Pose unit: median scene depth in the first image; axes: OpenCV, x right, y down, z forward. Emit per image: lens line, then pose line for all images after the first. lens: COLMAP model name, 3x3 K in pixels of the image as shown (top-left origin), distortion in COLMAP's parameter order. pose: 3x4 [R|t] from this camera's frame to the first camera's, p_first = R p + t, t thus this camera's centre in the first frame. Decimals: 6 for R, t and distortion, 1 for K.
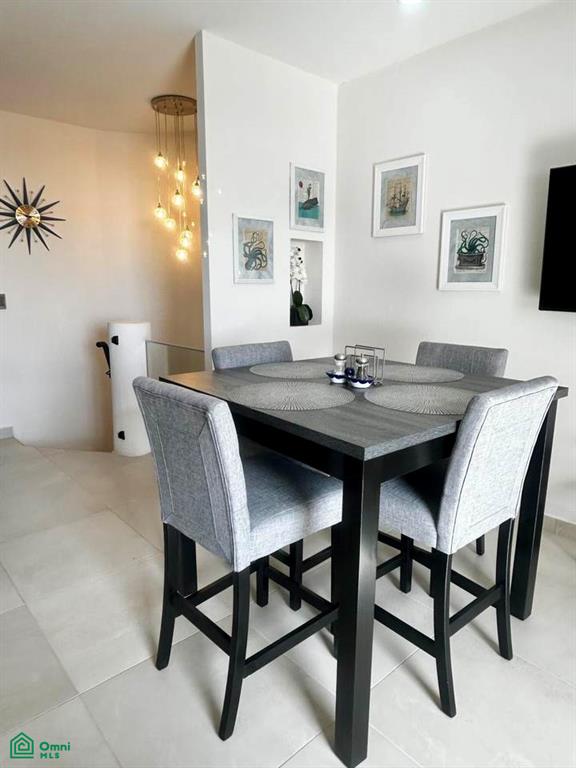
lens RADIAL K [[501.9, 0, 288.0], [0, 501.9, 384.0], [0, 0, 1]] dist [0.001067, -0.000513]
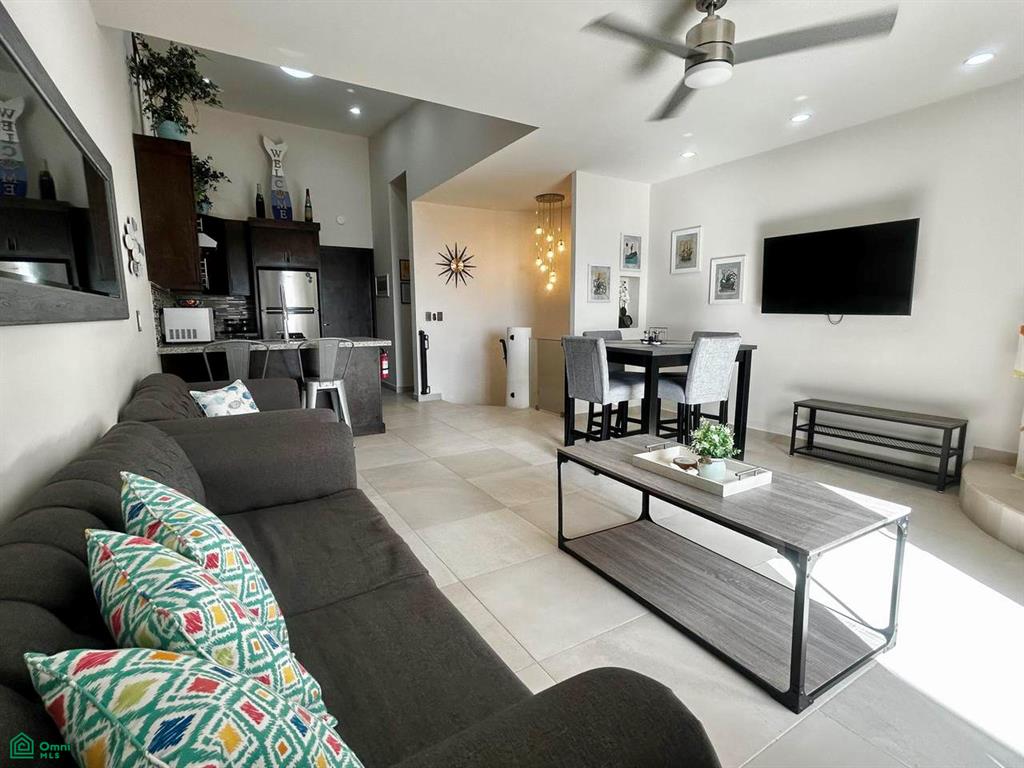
lens RADIAL K [[496.9, 0, 512.0], [0, 496.9, 384.0], [0, 0, 1]] dist [0.016124, -0.000197]
pose [[0.983548, 0.017147, -0.179833, -0.049903], [-0.026964, 0.998268, -0.052288, 0.187749], [0.178625, 0.056276, 0.982307, -0.760109]]
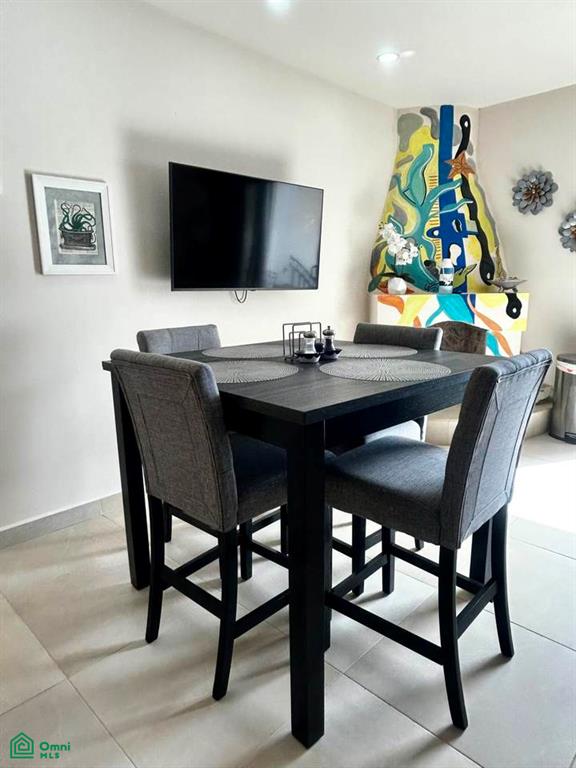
lens RADIAL K [[501.9, 0, 288.0], [0, 501.9, 384.0], [0, 0, 1]] dist [0.001067, -0.000513]
pose [[-0.075024, -0.209284, 0.974973, -0.527063], [0.205036, 0.953599, 0.220474, -0.117135], [-0.975875, 0.216446, -0.028632, 0.680647]]
